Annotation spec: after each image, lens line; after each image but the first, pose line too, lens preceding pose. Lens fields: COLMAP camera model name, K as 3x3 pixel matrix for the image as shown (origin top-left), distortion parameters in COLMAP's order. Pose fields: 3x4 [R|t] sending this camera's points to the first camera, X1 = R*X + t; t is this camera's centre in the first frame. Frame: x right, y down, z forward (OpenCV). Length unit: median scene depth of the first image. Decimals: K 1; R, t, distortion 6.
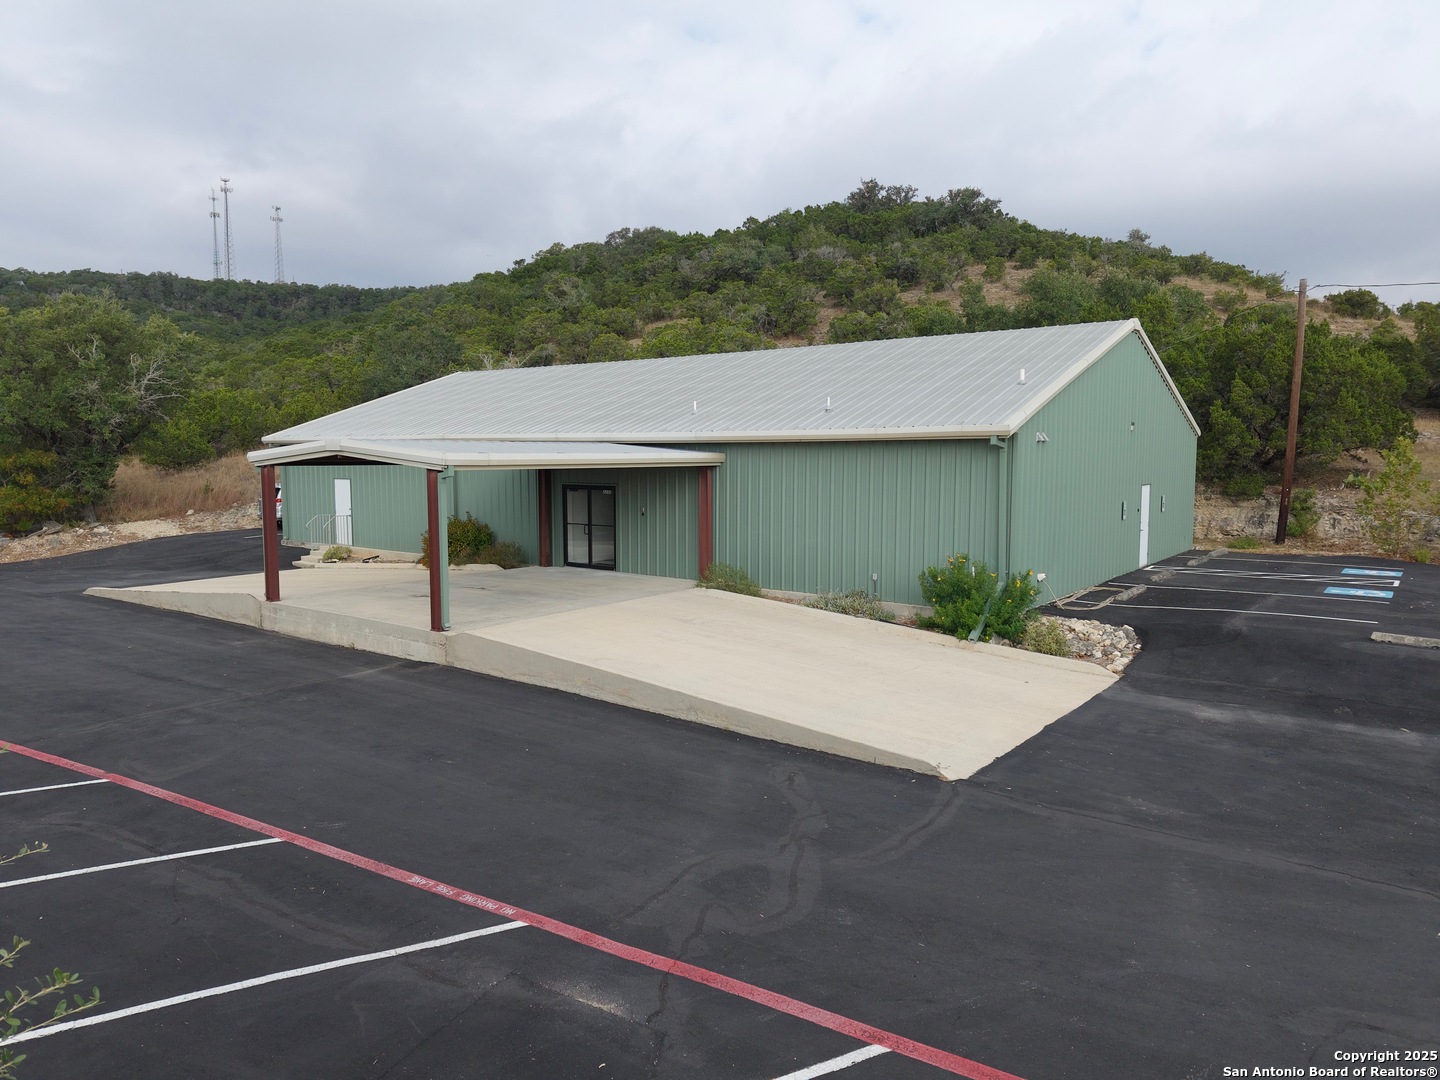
lens RADIAL K [[1002.2, 0, 720.9], [0, 1002.2, 542.4], [0, 0, 1]] dist [0.024202, -0.024610]
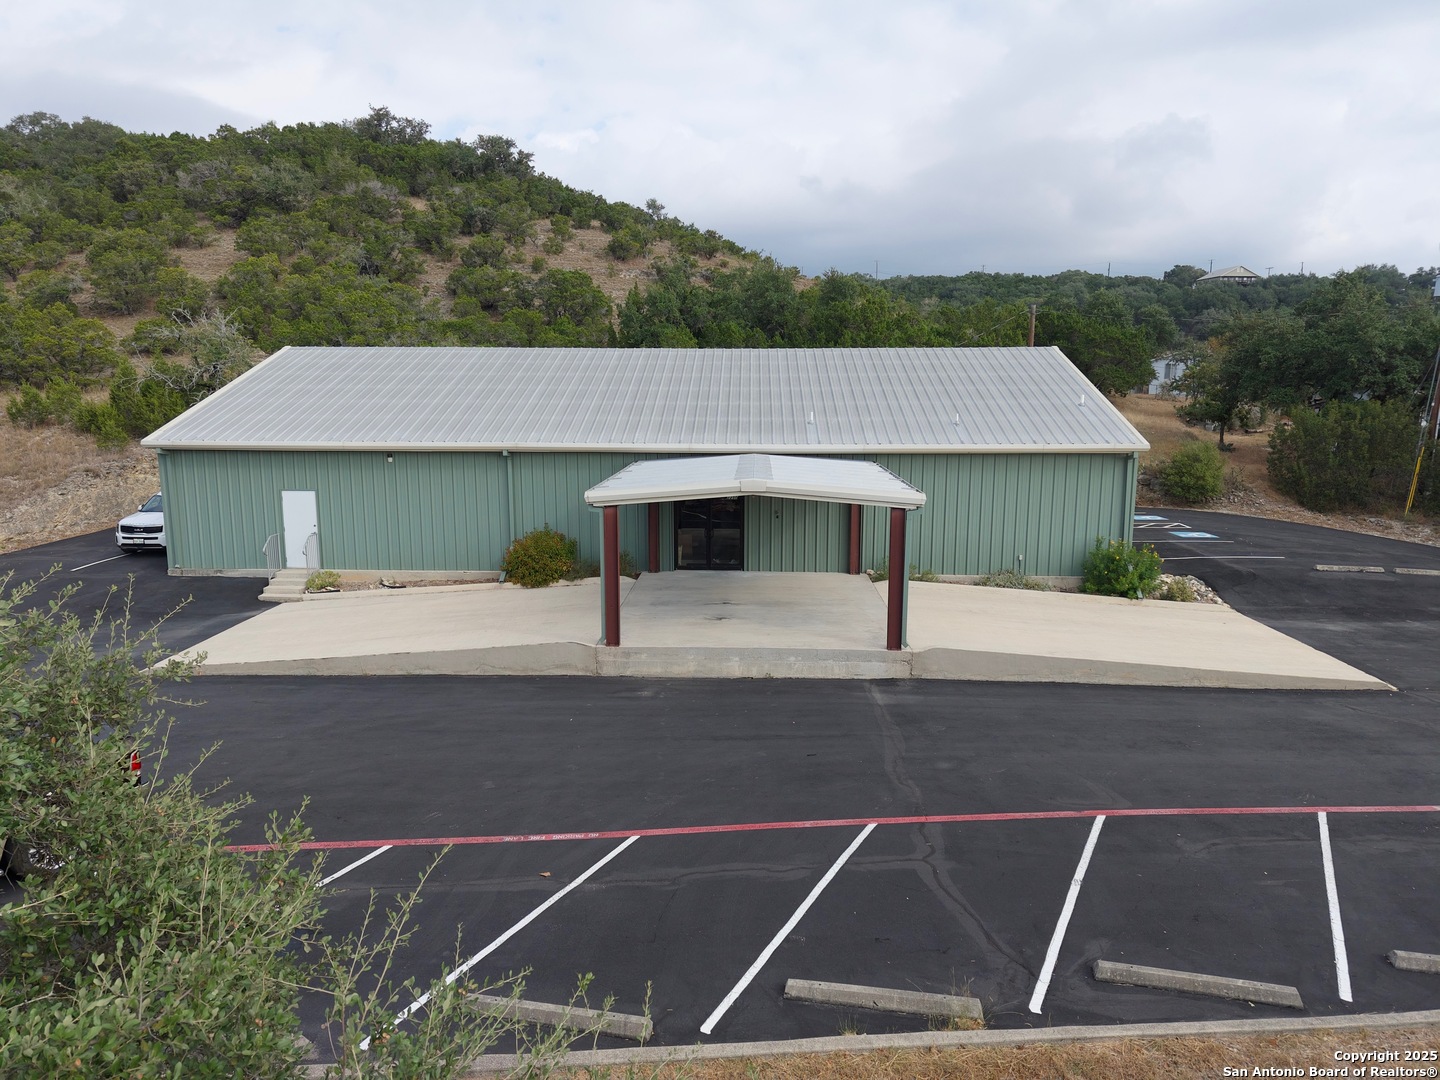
lens RADIAL K [[1002.2, 0, 716.5], [0, 1002.2, 534.5], [0, 0, 1]] dist [0.024202, -0.024610]
pose [[0.808911, -0.088121, 0.581290, -0.920010], [0.049200, 0.995382, 0.082430, -0.122052], [-0.585869, -0.038079, 0.809510, 0.174148]]
